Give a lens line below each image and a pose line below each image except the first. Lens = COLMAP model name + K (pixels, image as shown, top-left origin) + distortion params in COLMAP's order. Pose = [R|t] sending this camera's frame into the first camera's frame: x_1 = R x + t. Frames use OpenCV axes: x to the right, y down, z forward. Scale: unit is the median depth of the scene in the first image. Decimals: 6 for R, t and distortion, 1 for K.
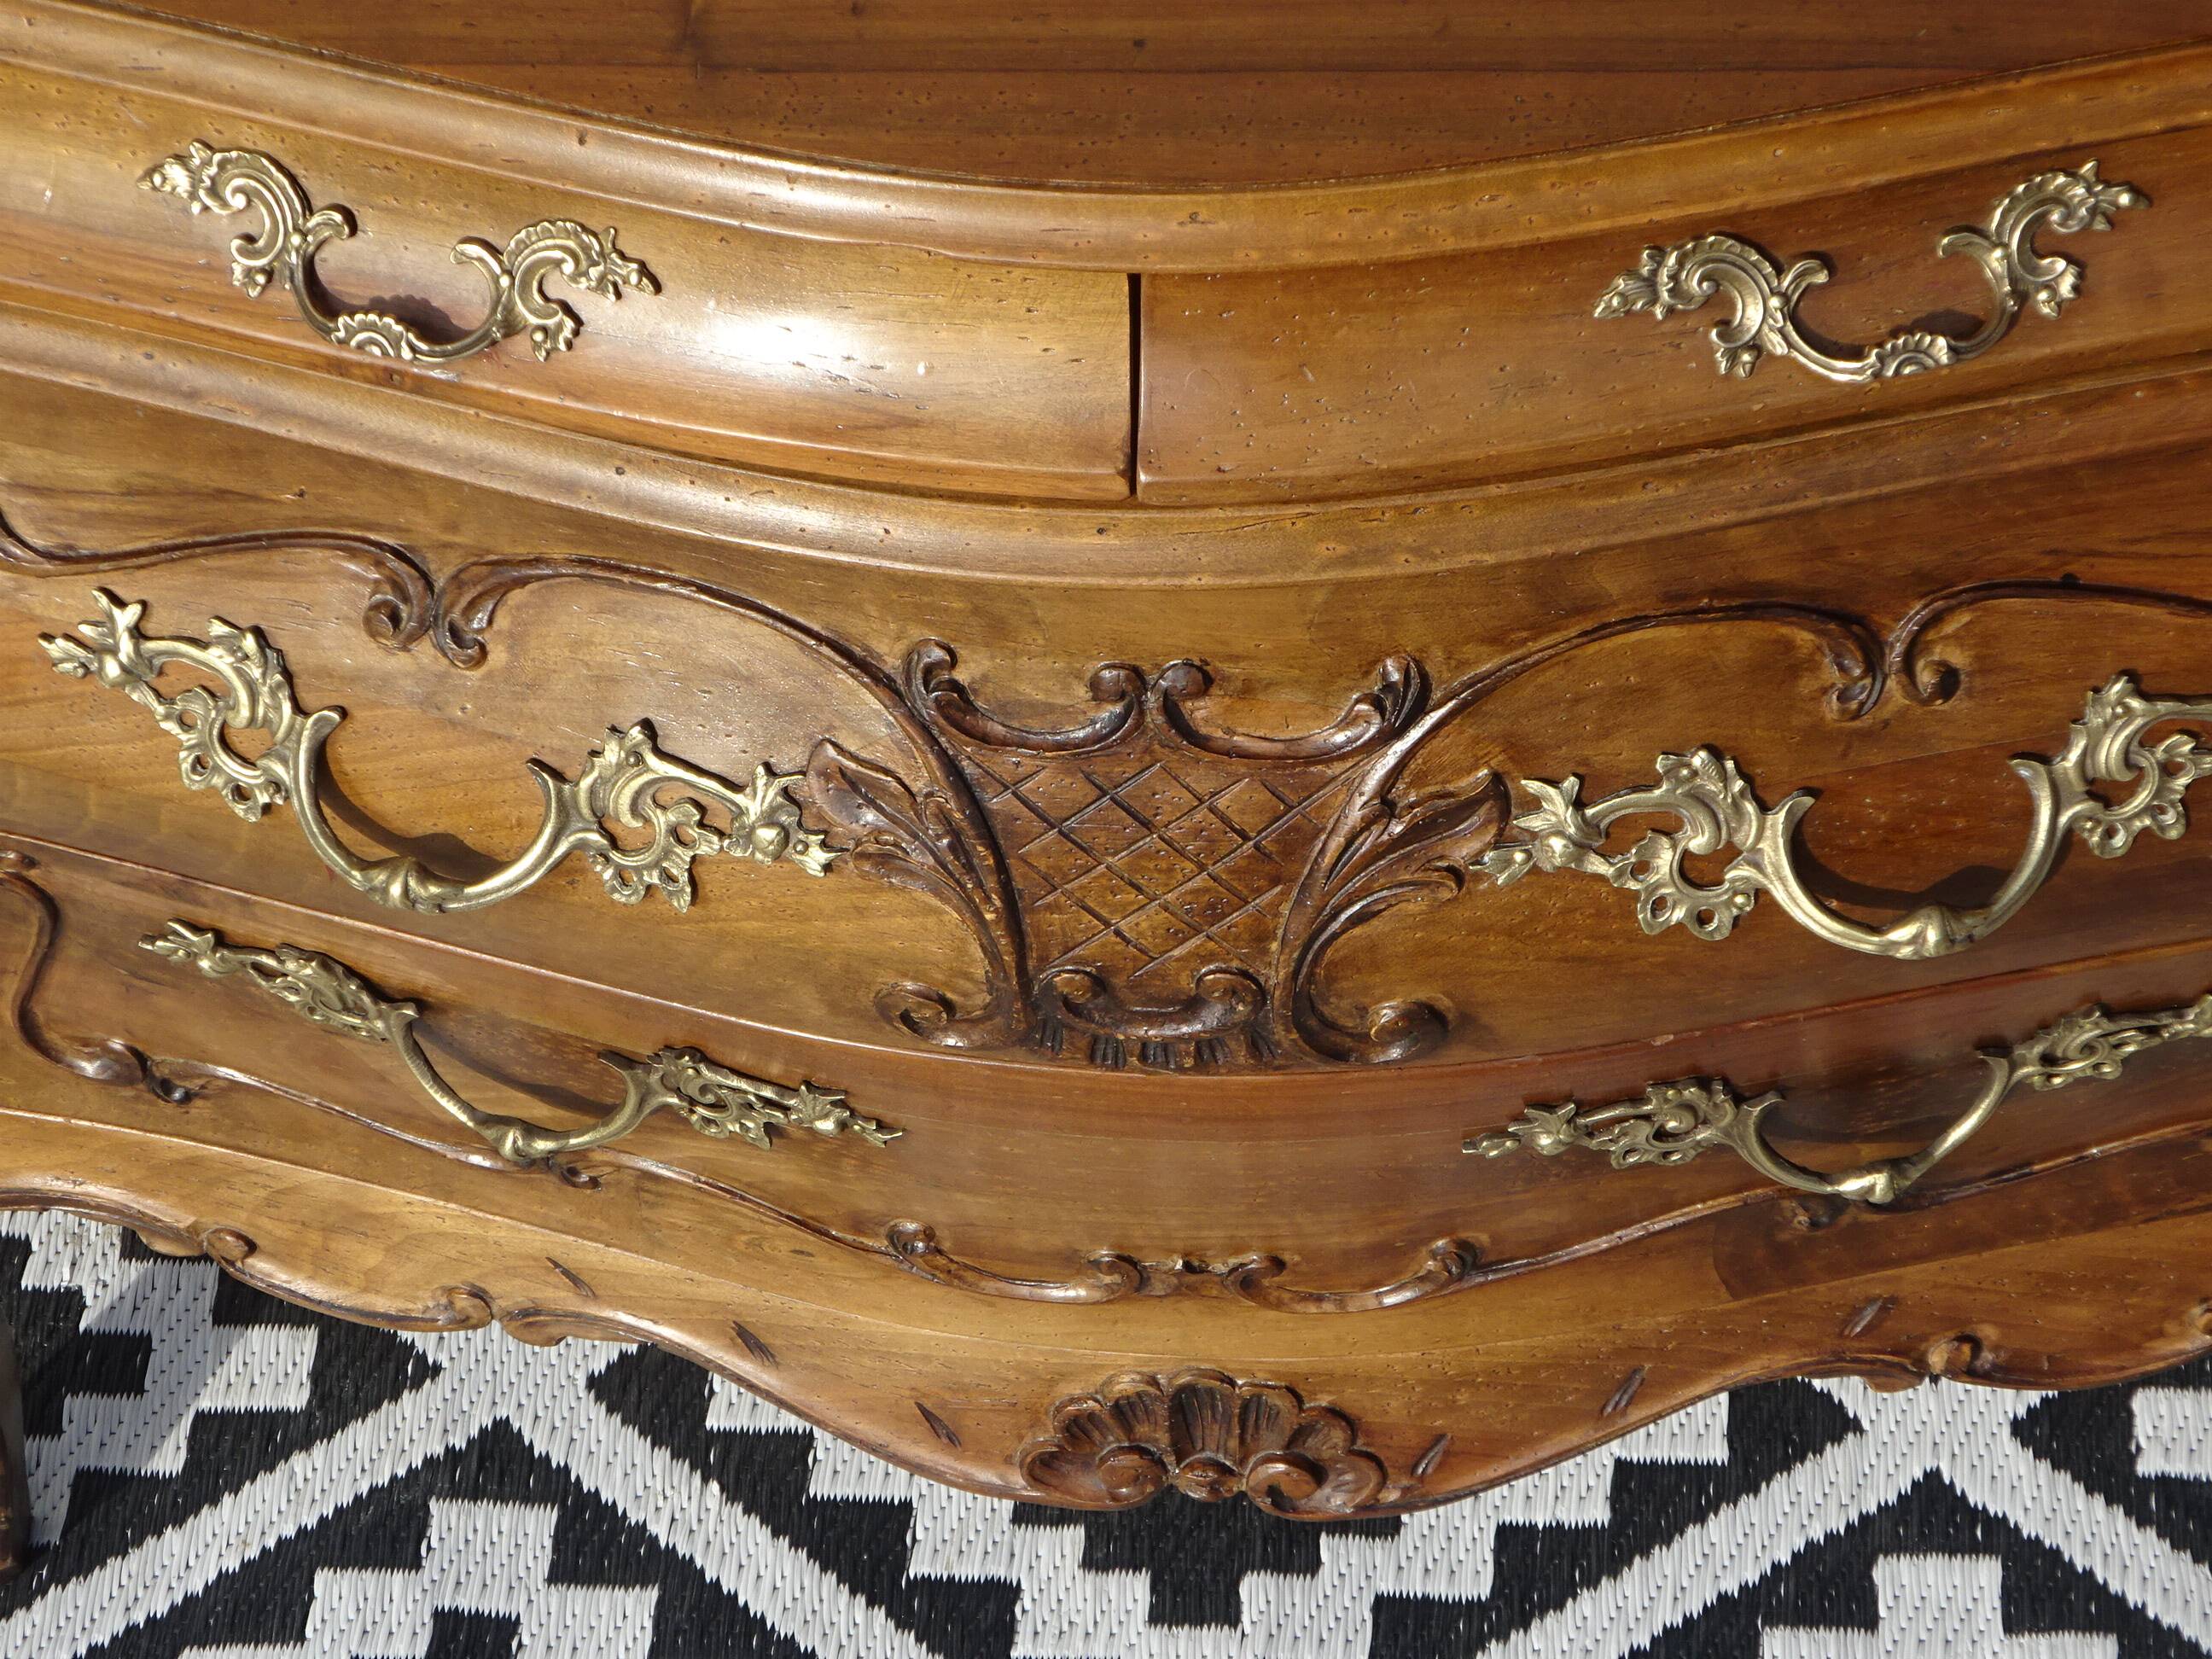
lens RADIAL K [[6511.3, 0, 1156.2], [0, 6511.3, 813.3], [0, 0, 1]] dist [0.036788, 0.000000]
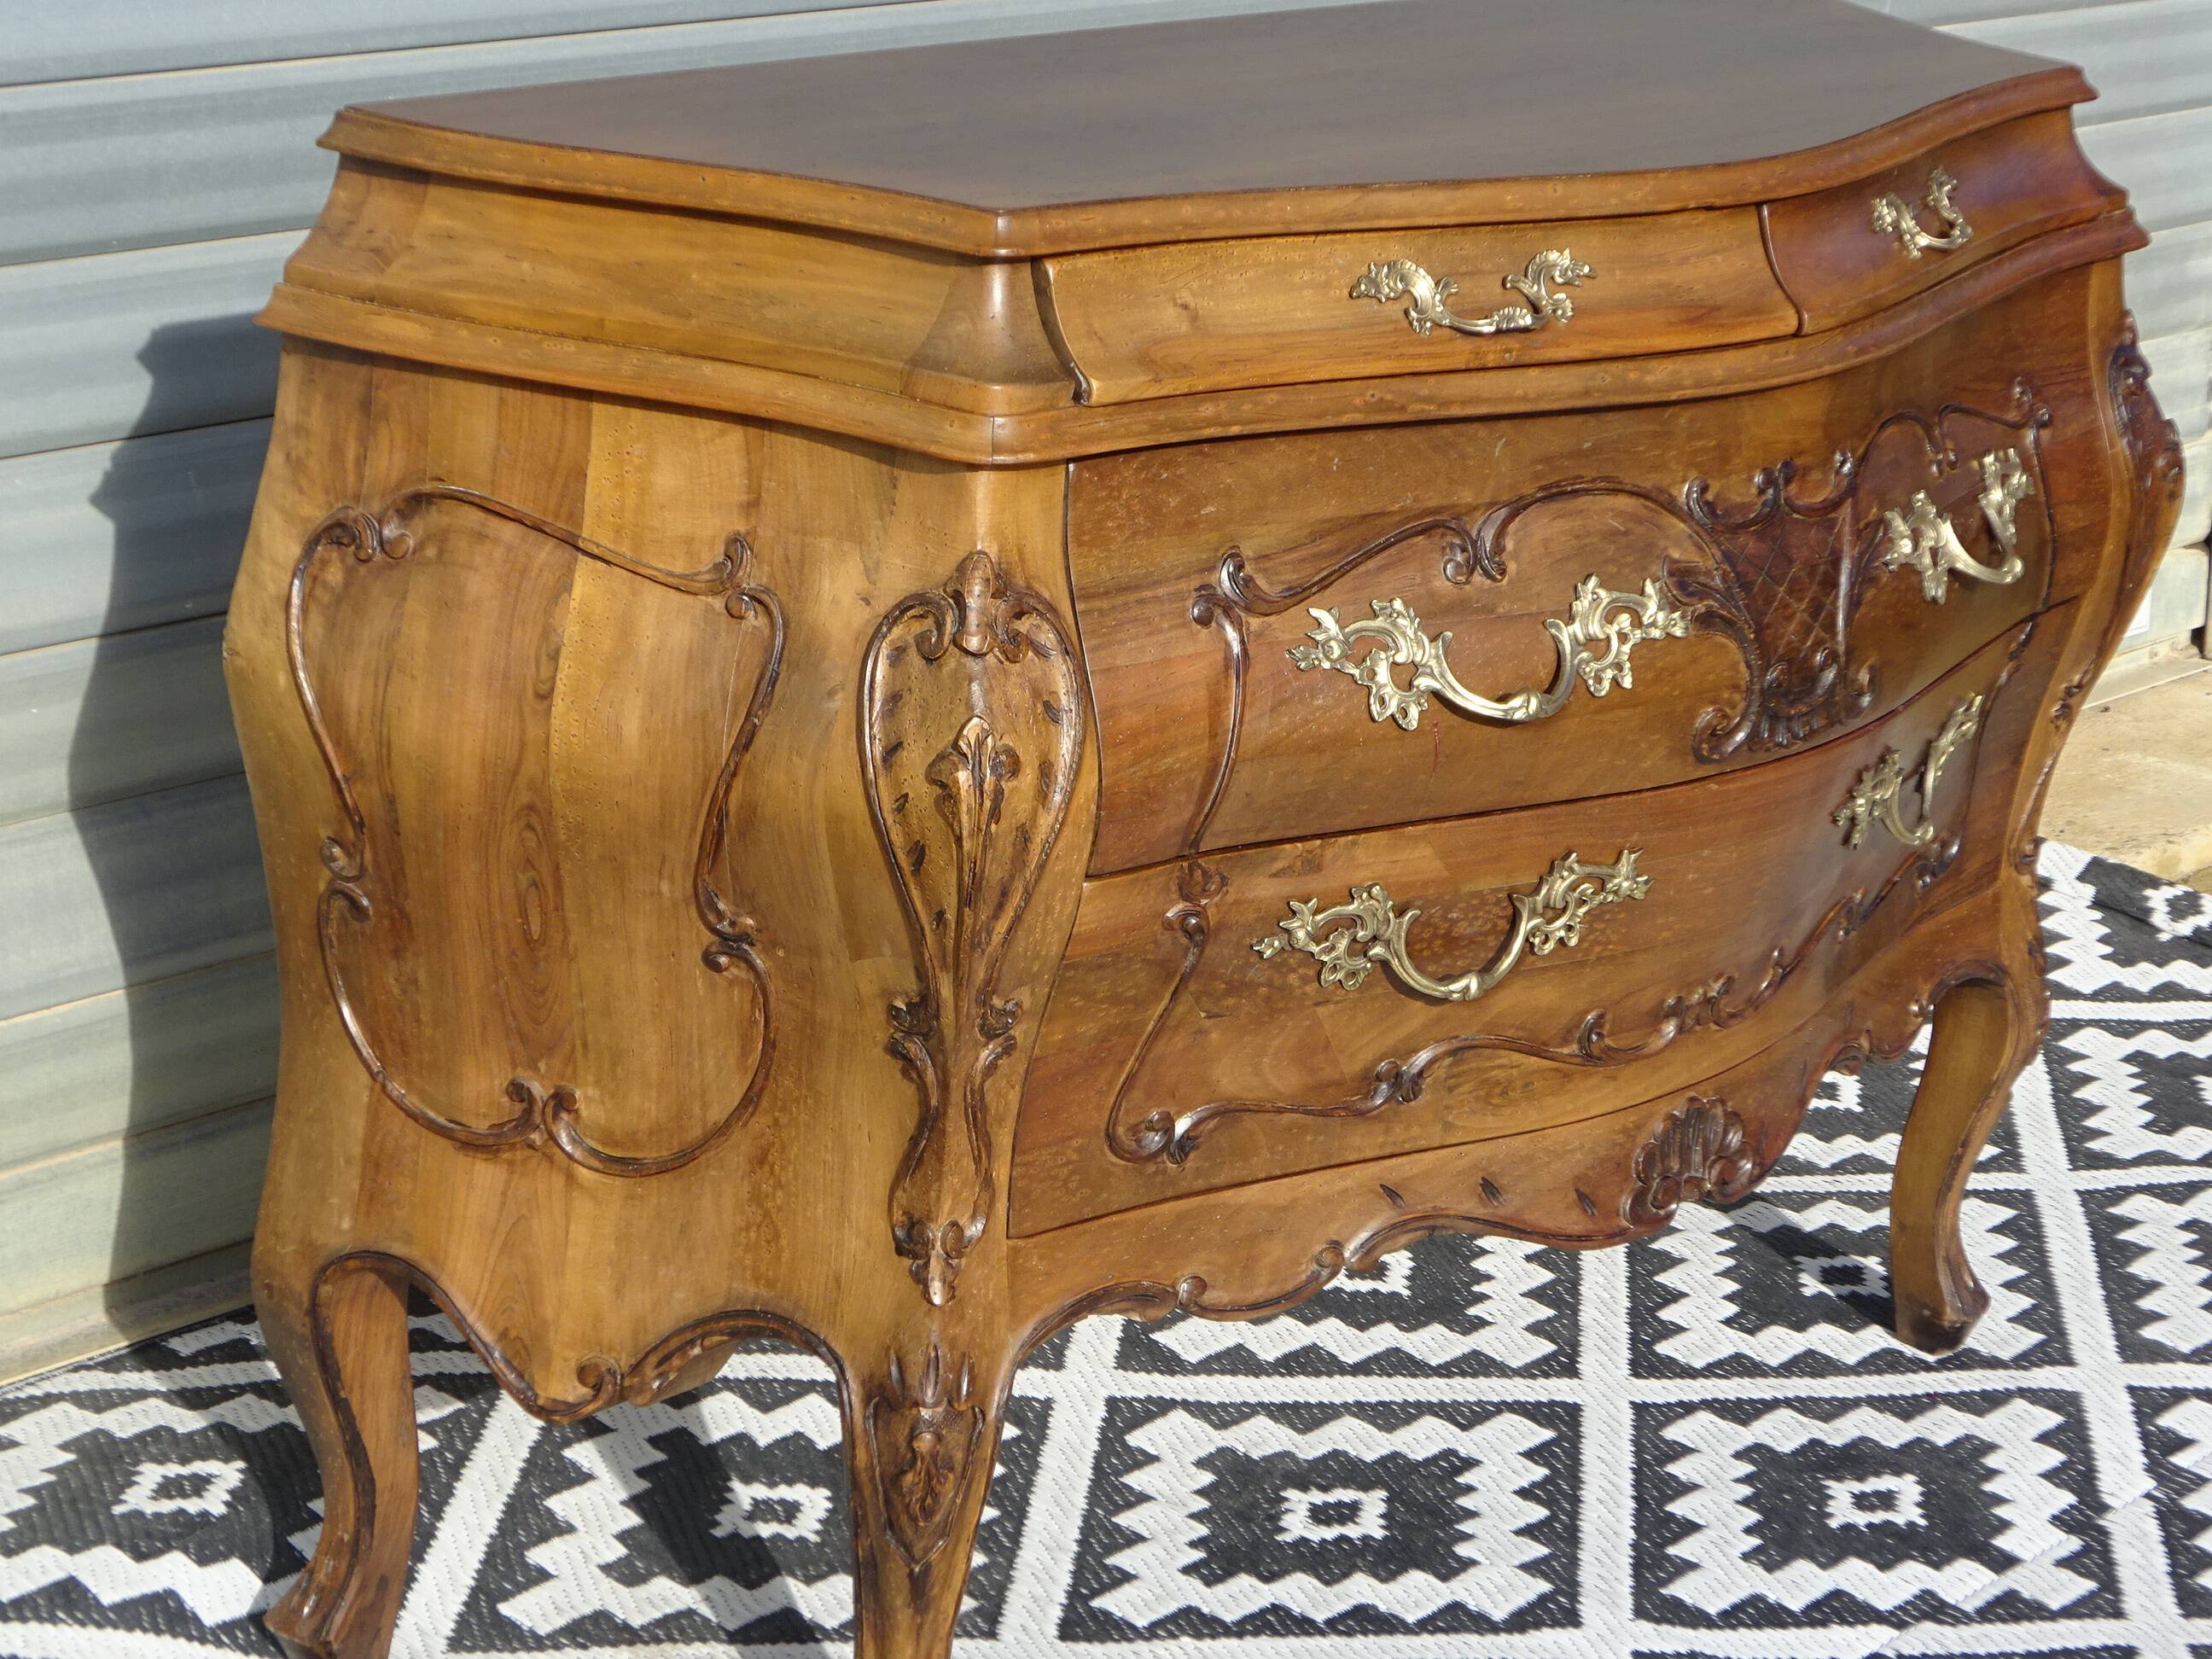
lens RADIAL K [[4835.5, 0, 1149.4], [0, 4835.5, 822.7], [0, 0, 1]] dist [0.013698, 0.000000]
pose [[0.607466, -0.162068, 0.777637, -1.197786], [0.551767, 0.790337, -0.266309, 0.327140], [-0.571435, 0.590848, 0.569526, 0.355306]]
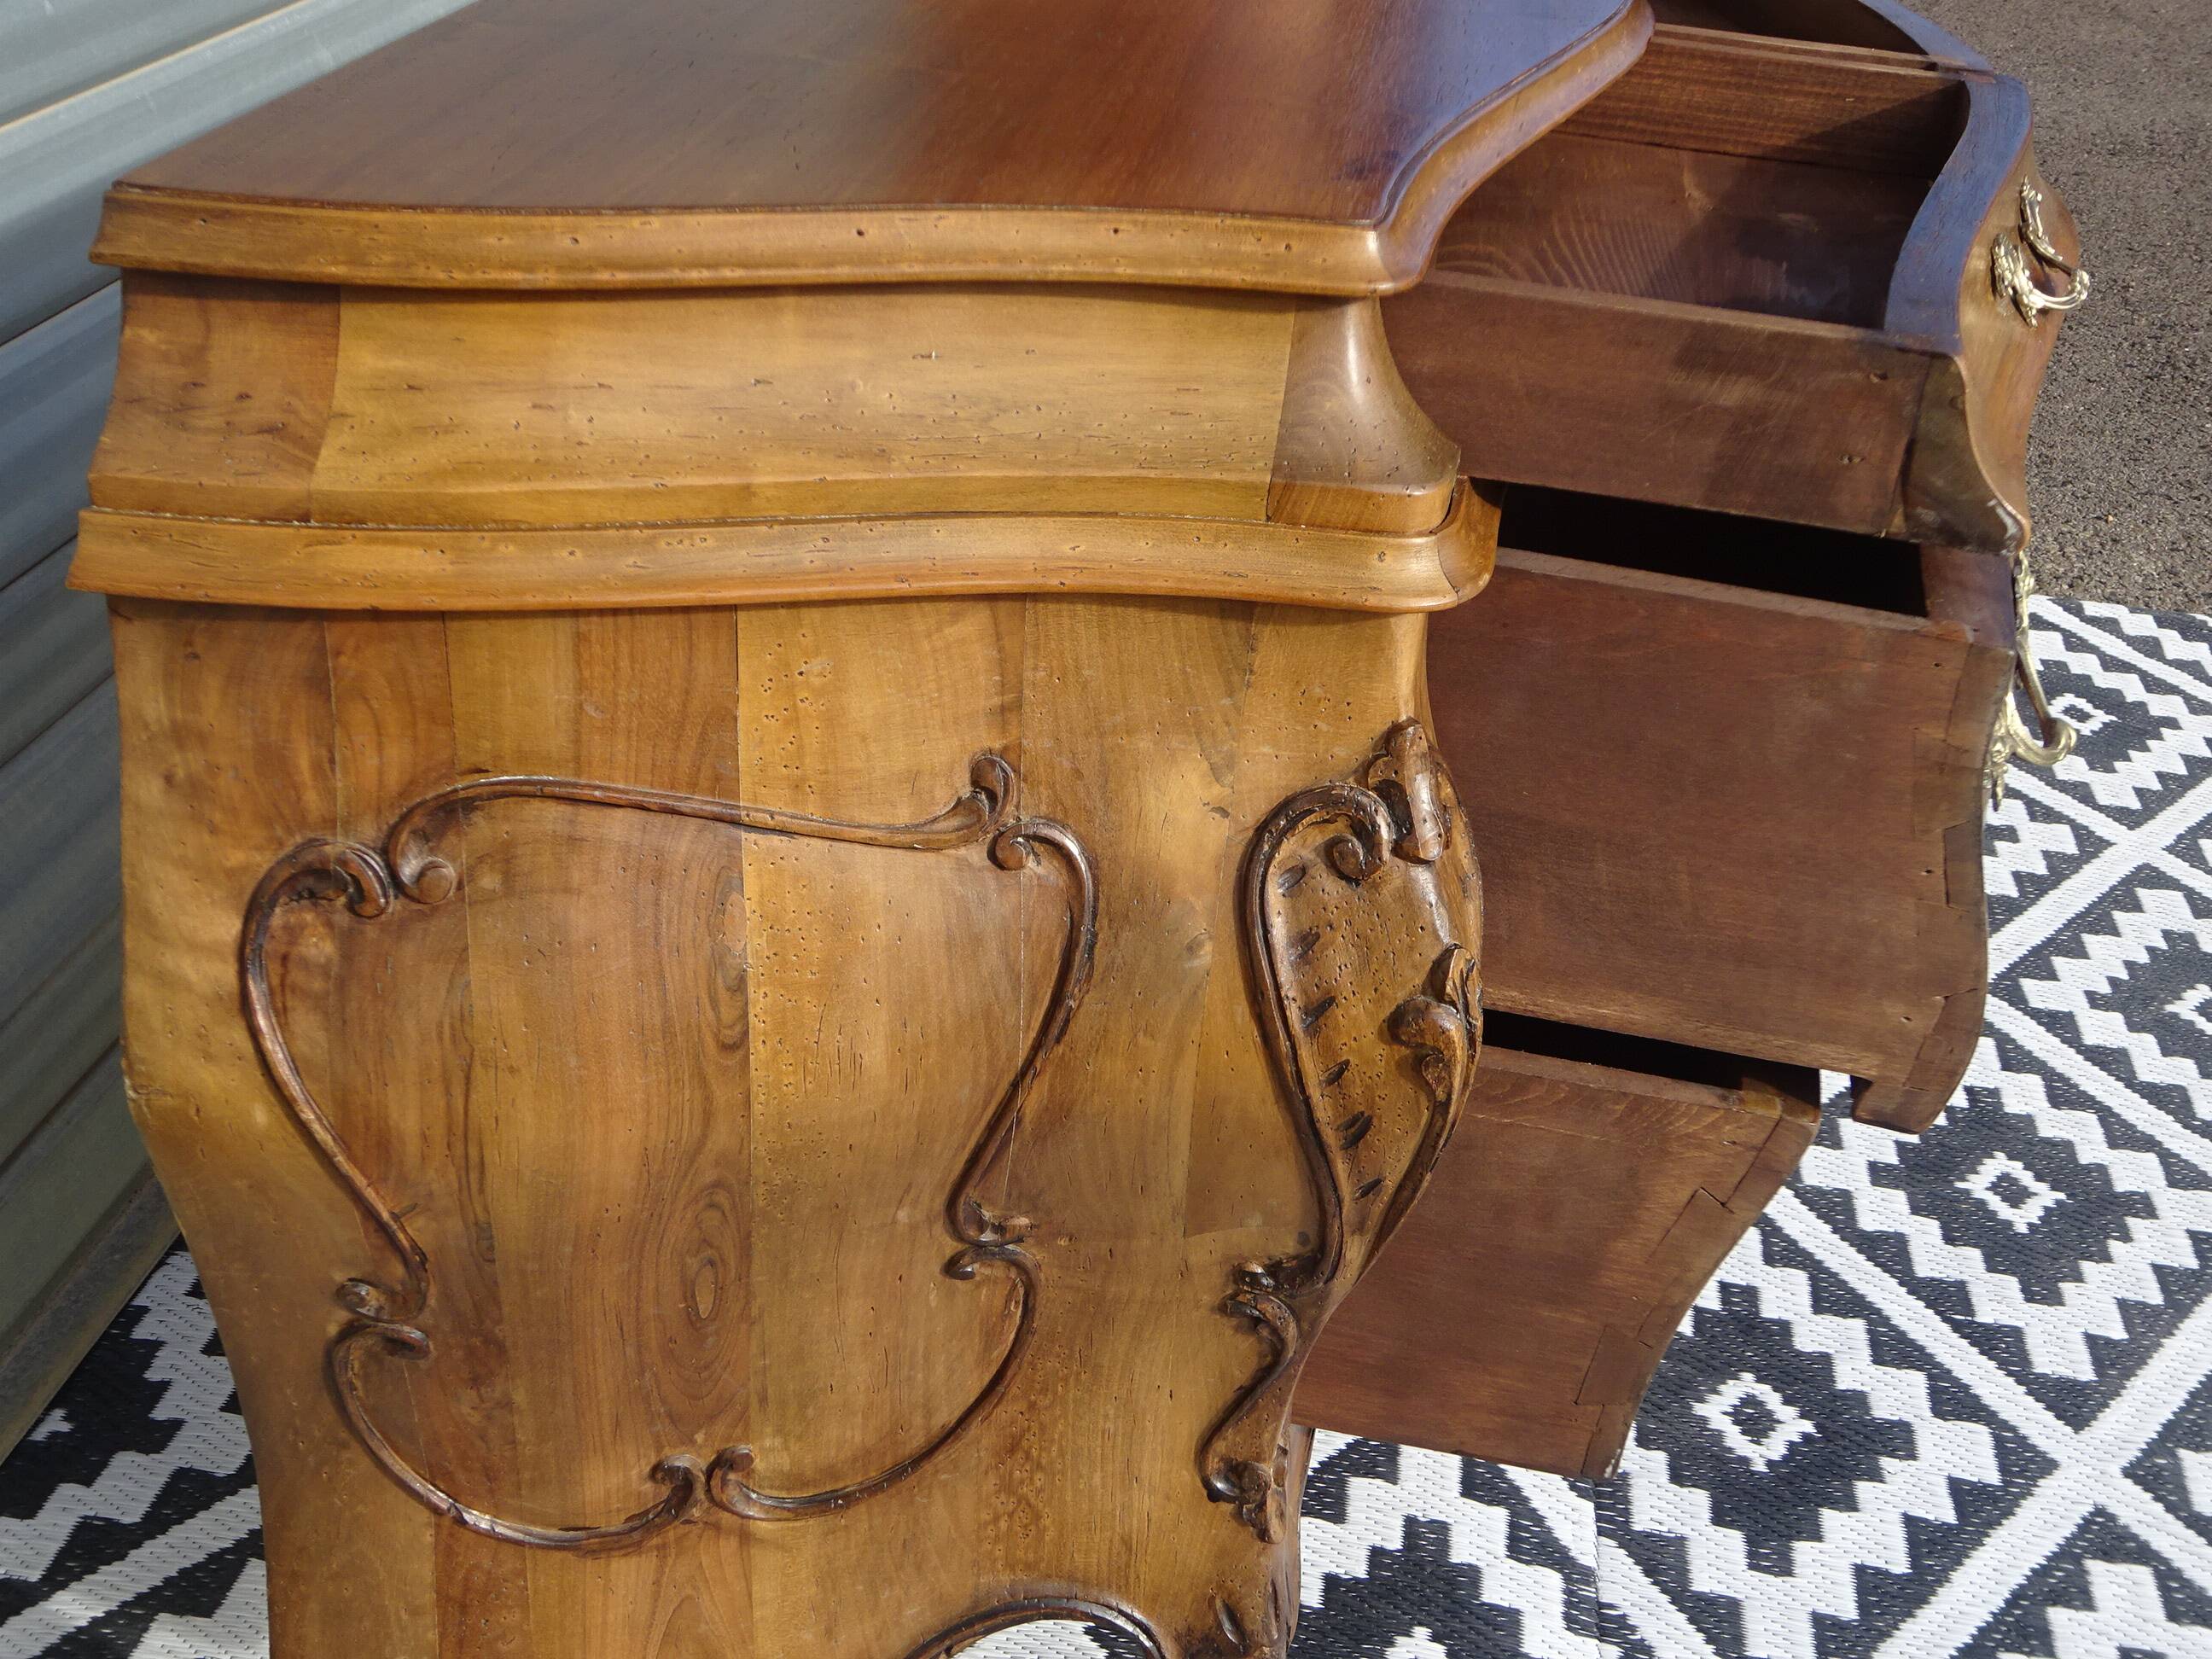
lens RADIAL K [[2334.9, 0, 1098.5], [0, 2334.9, 810.5], [0, 0, 1]] dist [0.025209, 0.000000]
pose [[0.081918, -0.450701, 0.888908, -0.647386], [0.730270, 0.634101, 0.254208, -0.205738], [-0.678229, 0.628319, 0.381077, 0.919445]]
